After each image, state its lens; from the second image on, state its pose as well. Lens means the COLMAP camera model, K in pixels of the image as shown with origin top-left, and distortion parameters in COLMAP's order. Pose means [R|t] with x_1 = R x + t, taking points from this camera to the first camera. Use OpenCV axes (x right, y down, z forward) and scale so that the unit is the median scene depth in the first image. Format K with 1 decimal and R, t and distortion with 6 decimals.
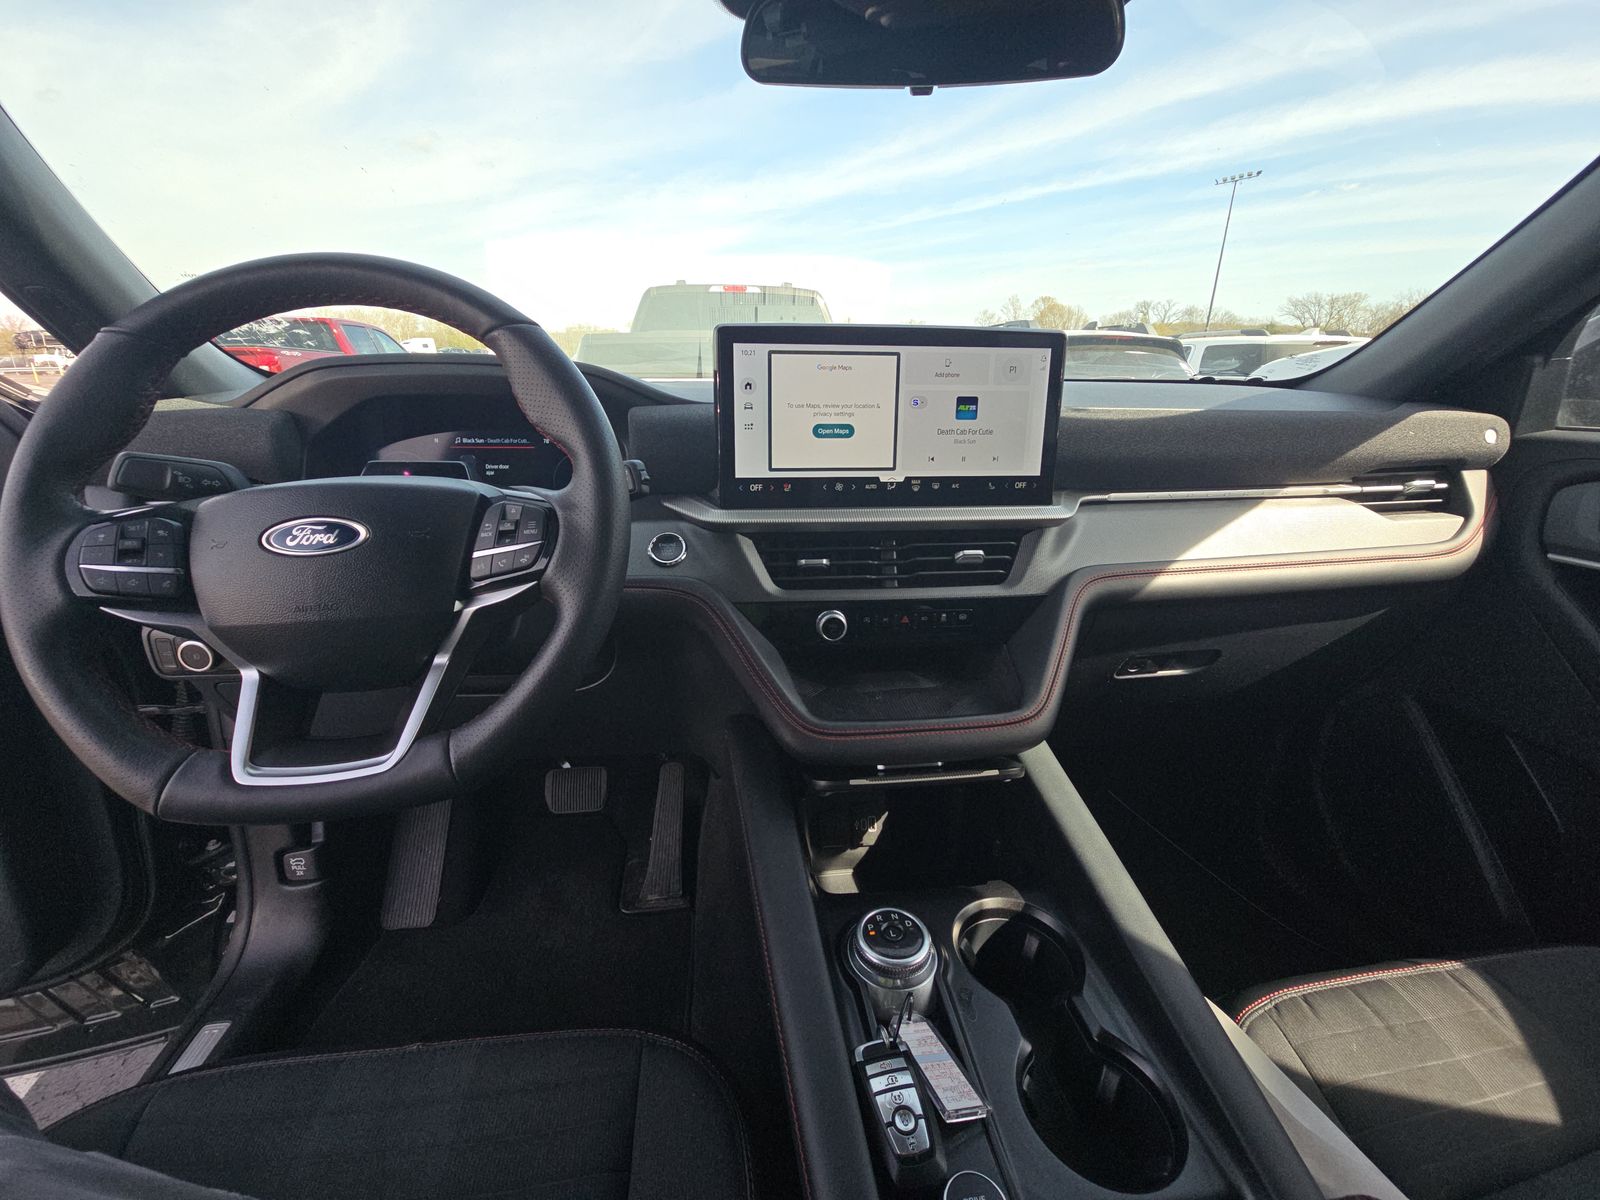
lens RADIAL K [[639.4, 0, 803.5], [0, 639.4, 591.0], [0, 0, 1]] dist [-0.002036, -0.000922]
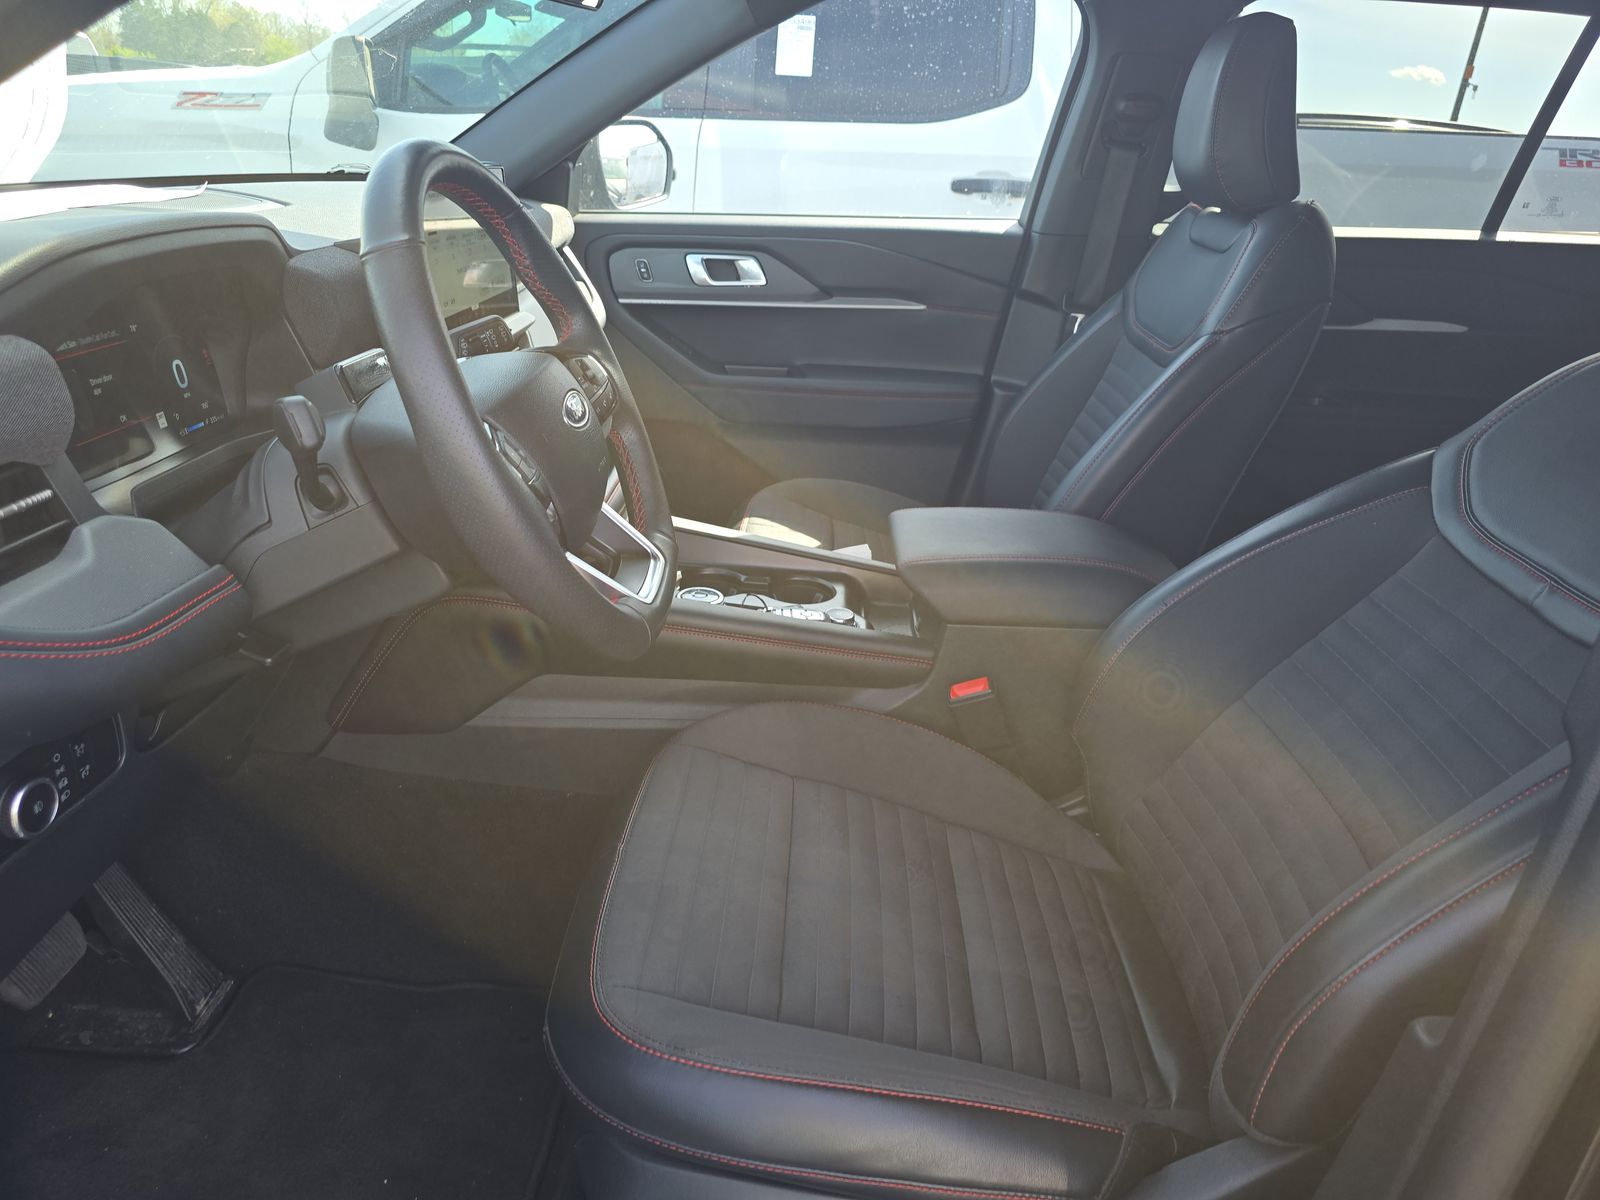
lens RADIAL K [[1084.9, 0, 798.9], [0, 1084.9, 599.0], [0, 0, 1]] dist [-0.000552, -0.010517]
pose [[0.166025, -0.383800, 0.908368, -1.681658], [0.274567, 0.902718, 0.331230, -0.189458], [-0.947127, 0.194415, 0.255253, 0.107905]]
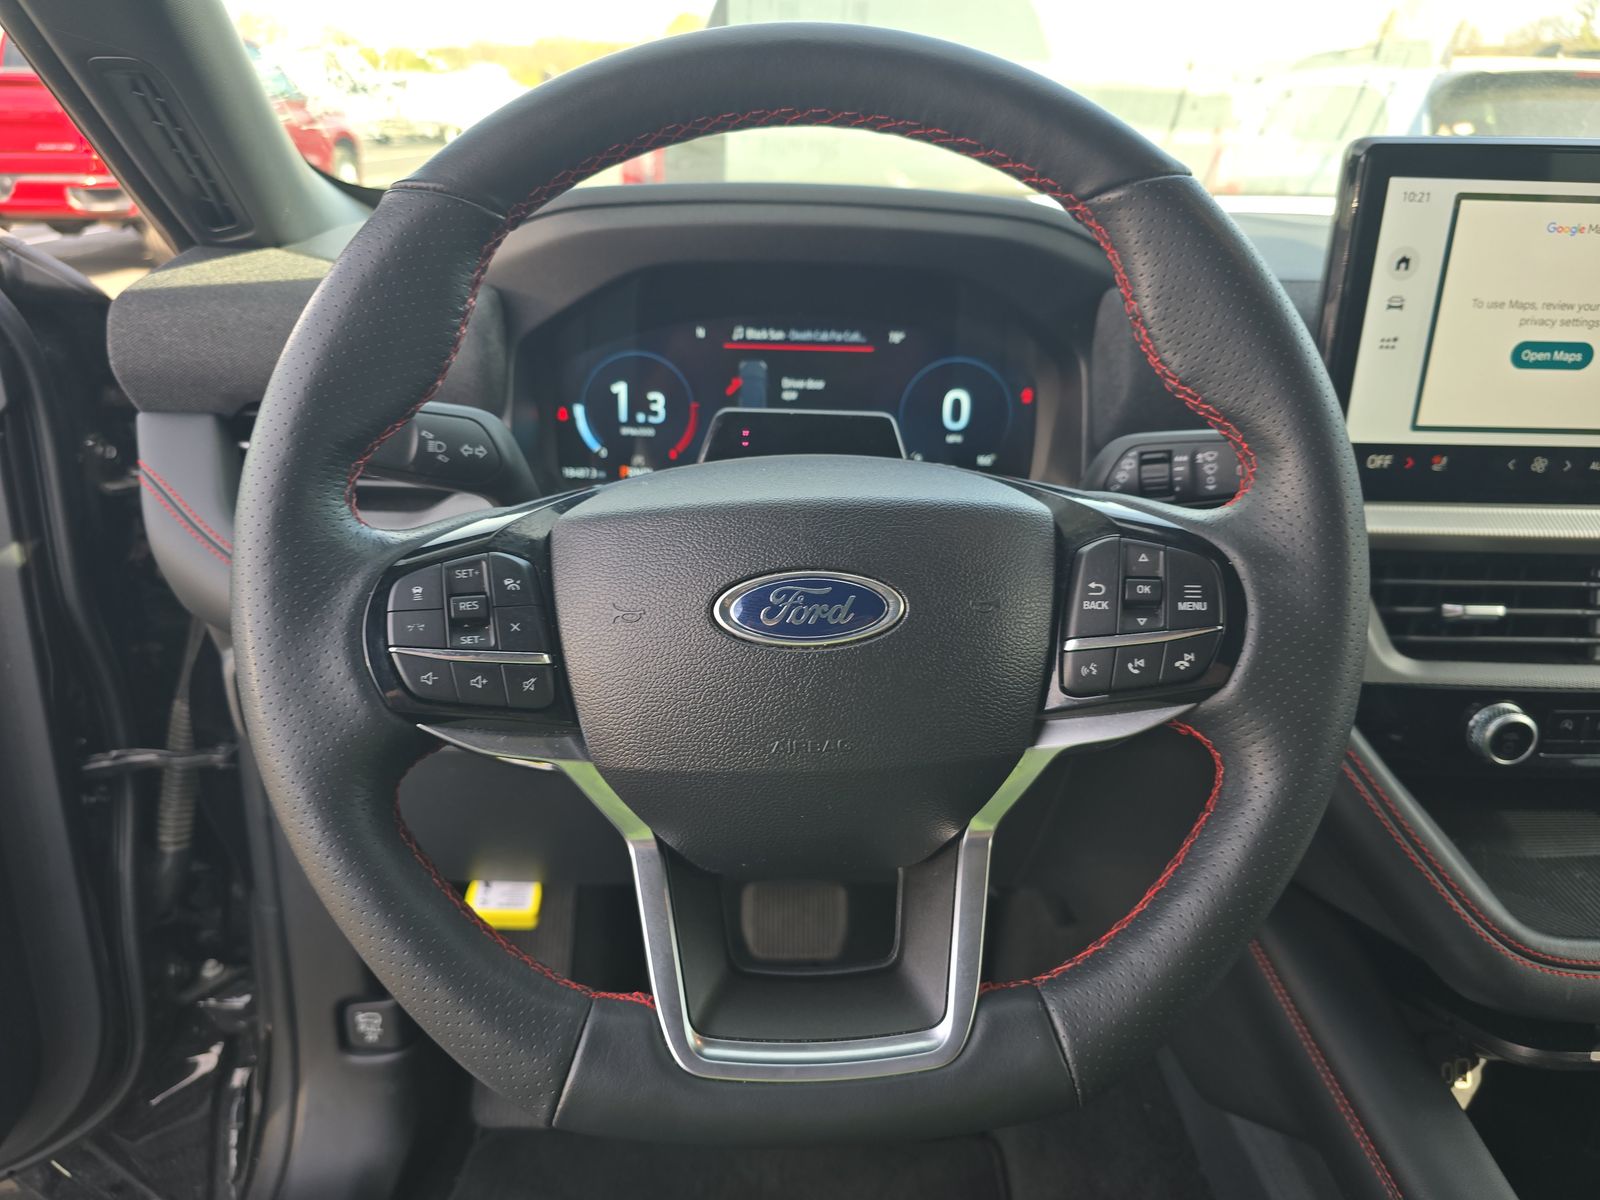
lens RADIAL K [[1084.9, 0, 799.0], [0, 1084.9, 602.4], [0, 0, 1]] dist [-0.000552, -0.010517]
pose [[0.994905, 0.049965, -0.087563, -0.457500], [-0.041672, 0.994689, 0.094109, -0.112823], [0.091800, -0.089981, 0.991704, 0.086363]]
